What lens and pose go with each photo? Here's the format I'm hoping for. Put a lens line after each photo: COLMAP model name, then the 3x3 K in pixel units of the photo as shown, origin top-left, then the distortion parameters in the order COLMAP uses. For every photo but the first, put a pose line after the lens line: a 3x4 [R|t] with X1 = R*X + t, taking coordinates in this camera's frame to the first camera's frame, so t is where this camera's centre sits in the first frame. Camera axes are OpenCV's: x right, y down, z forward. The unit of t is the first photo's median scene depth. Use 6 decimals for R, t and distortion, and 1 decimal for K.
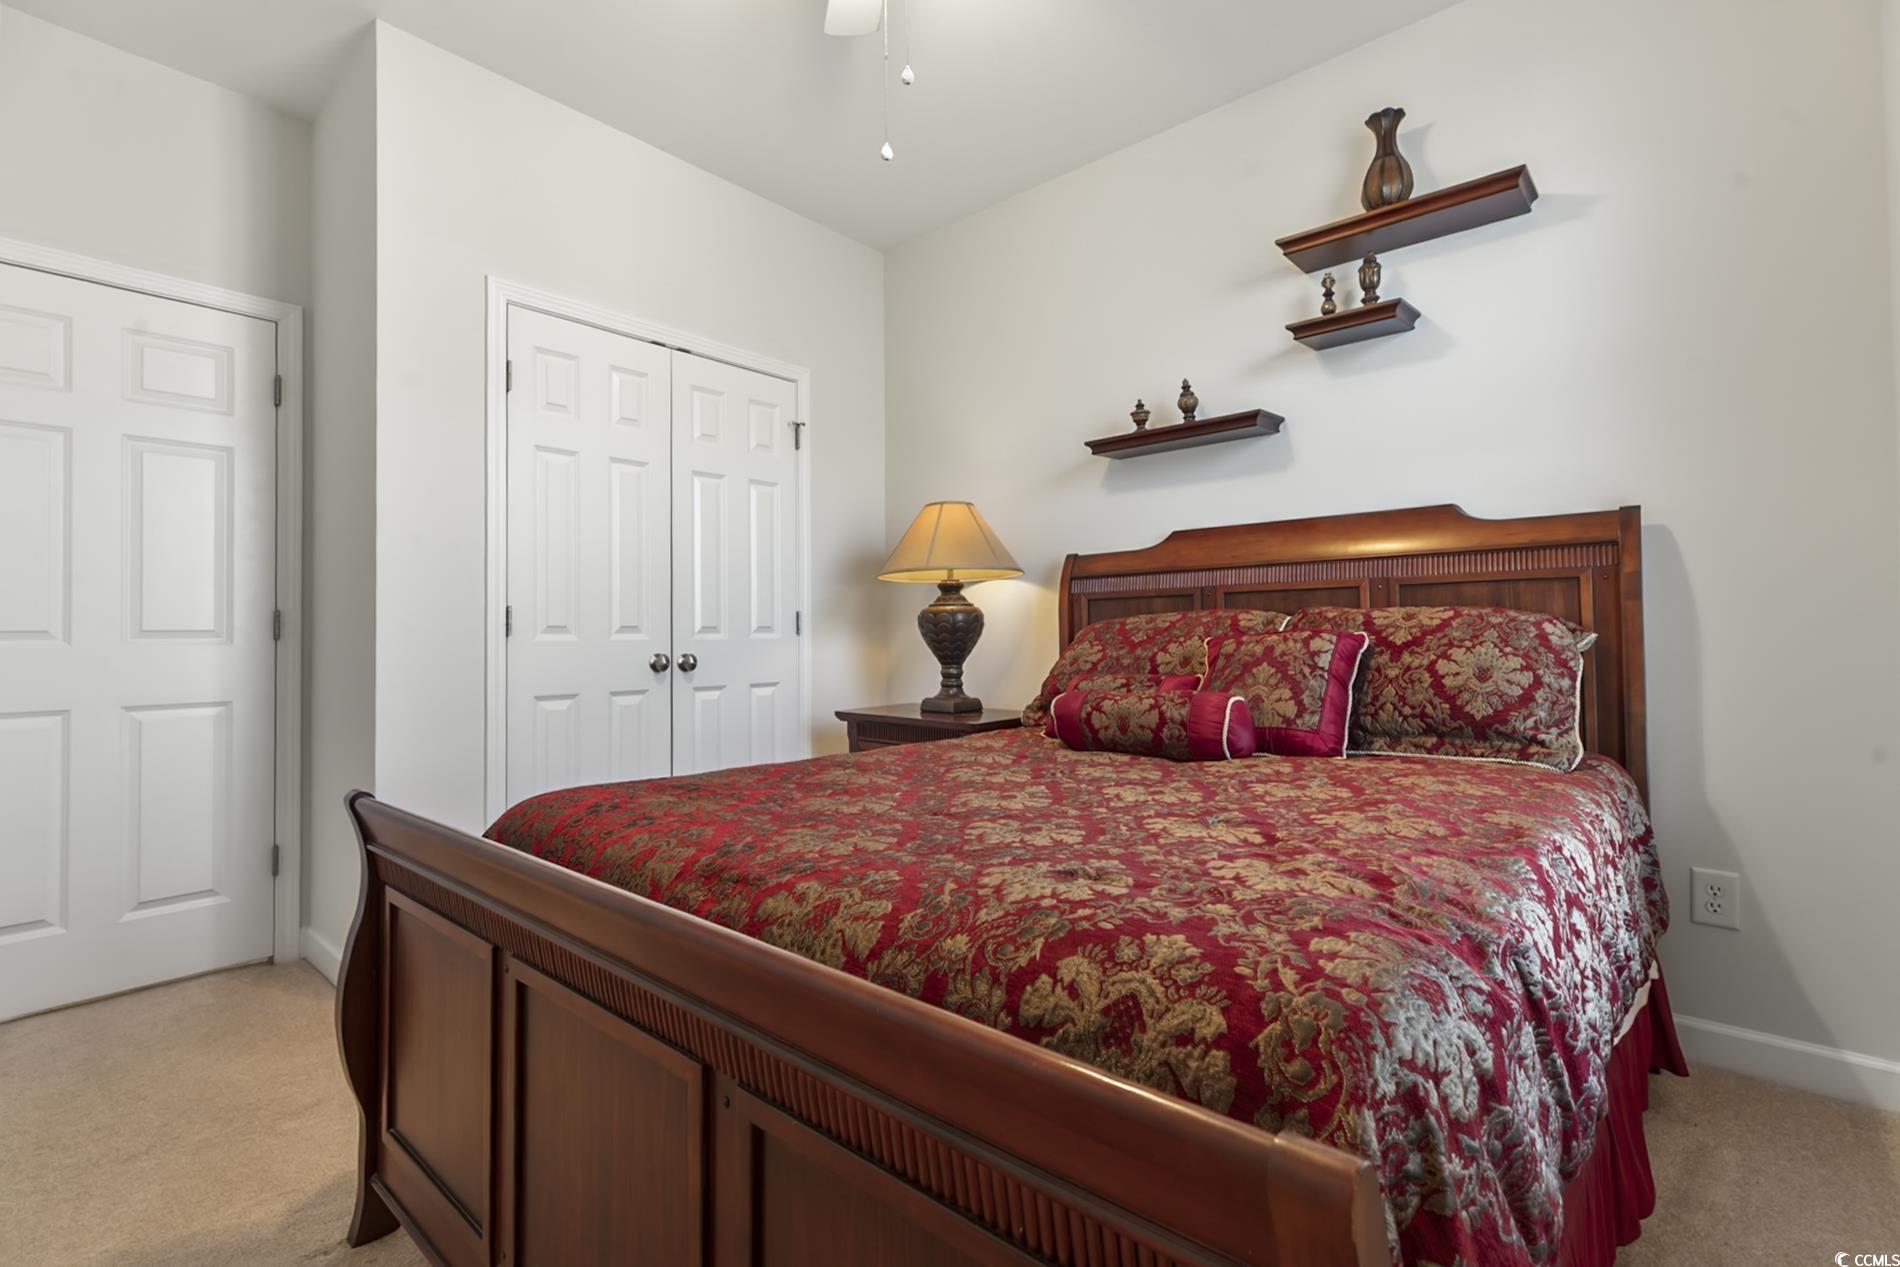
lens RADIAL K [[848.3, 0, 956.2], [0, 848.3, 630.1], [0, 0, 1]] dist [-0.000802, -0.000193]
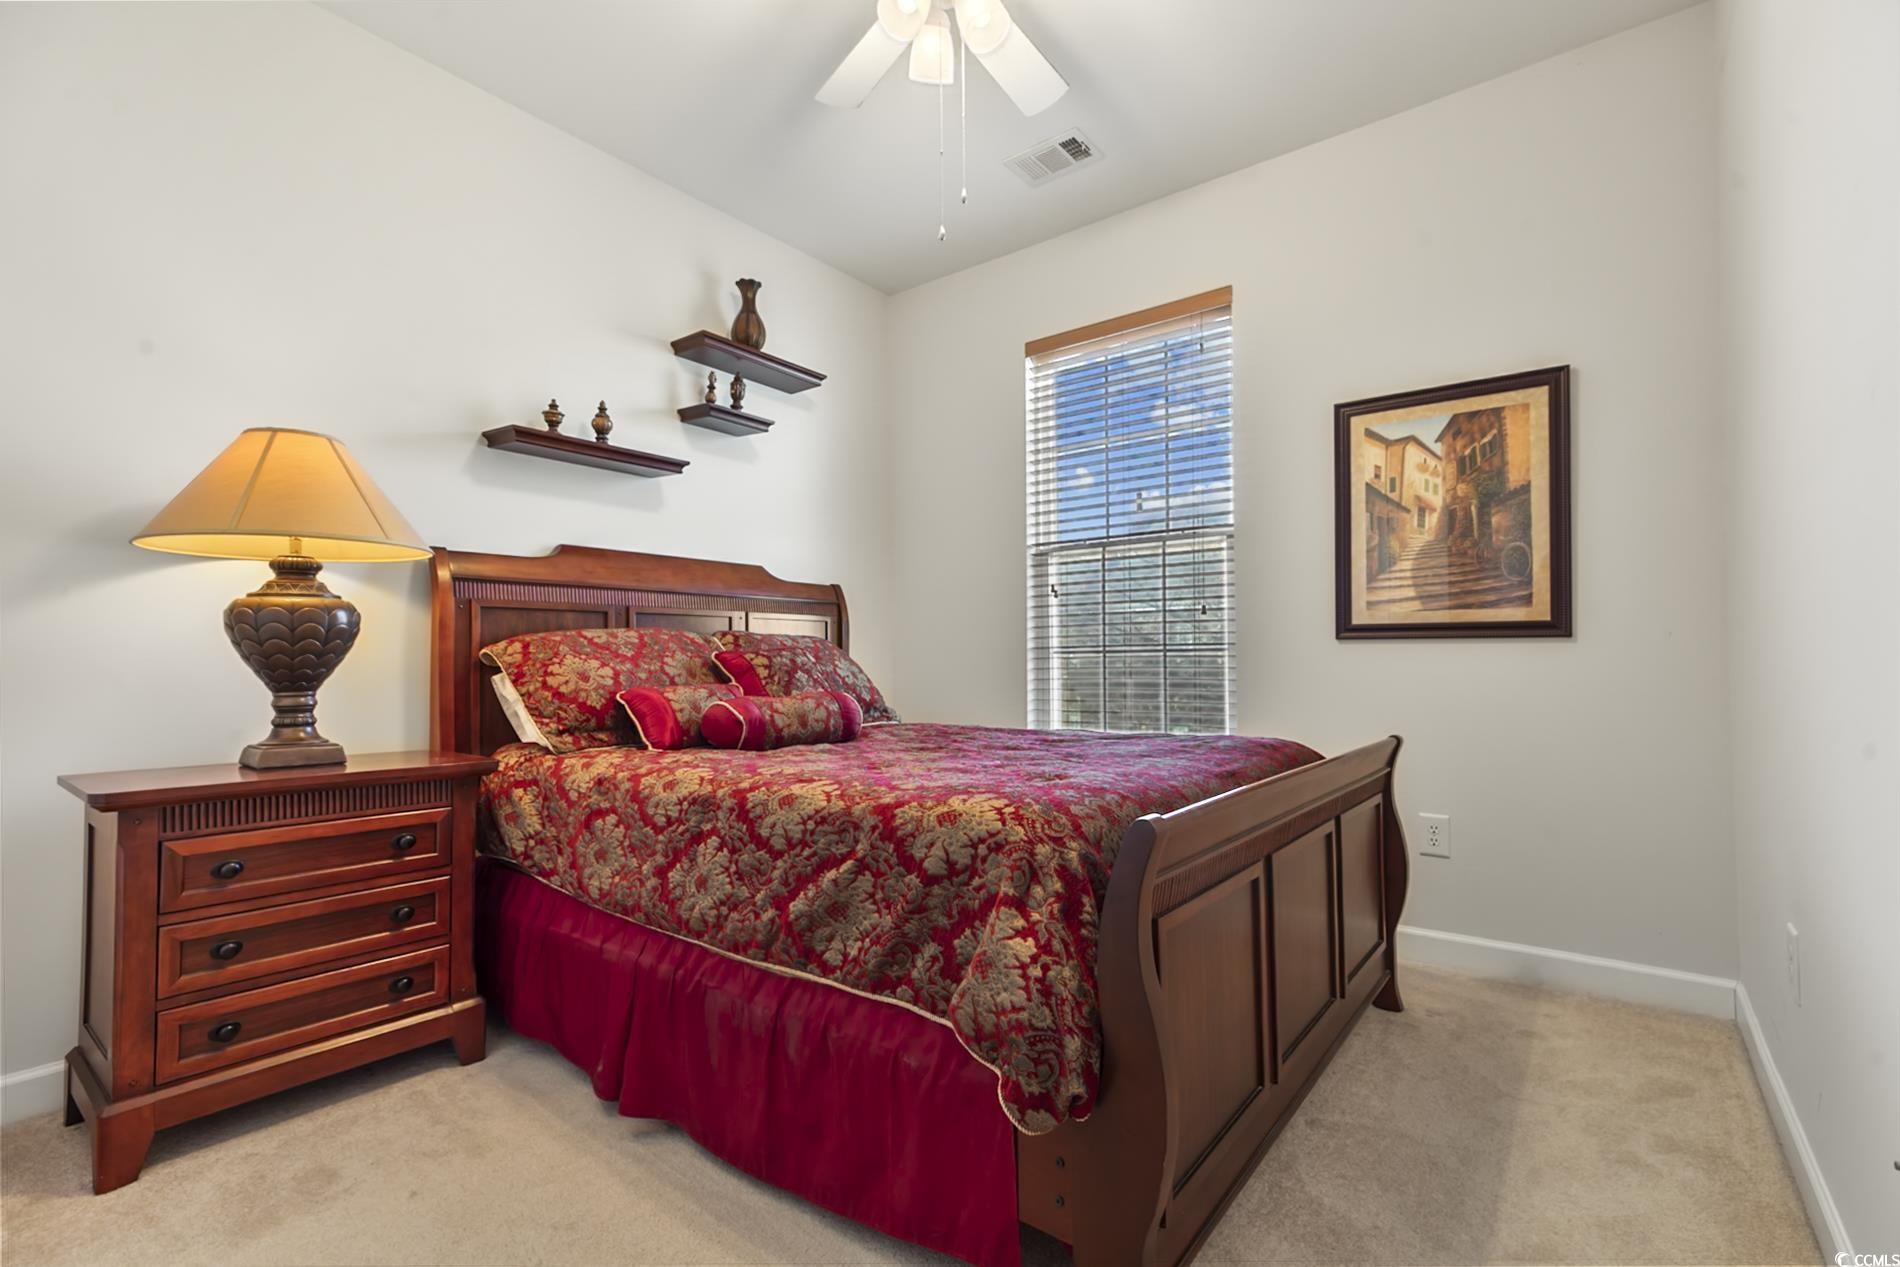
lens RADIAL K [[848.3, 0, 956.2], [0, 848.3, 630.1], [0, 0, 1]] dist [-0.000802, -0.000193]
pose [[-0.044663, 0.050959, 0.997702, -0.725227], [0.002825, 0.998701, -0.050883, 0.031912], [-0.998998, 0.000546, -0.044749, 0.595012]]
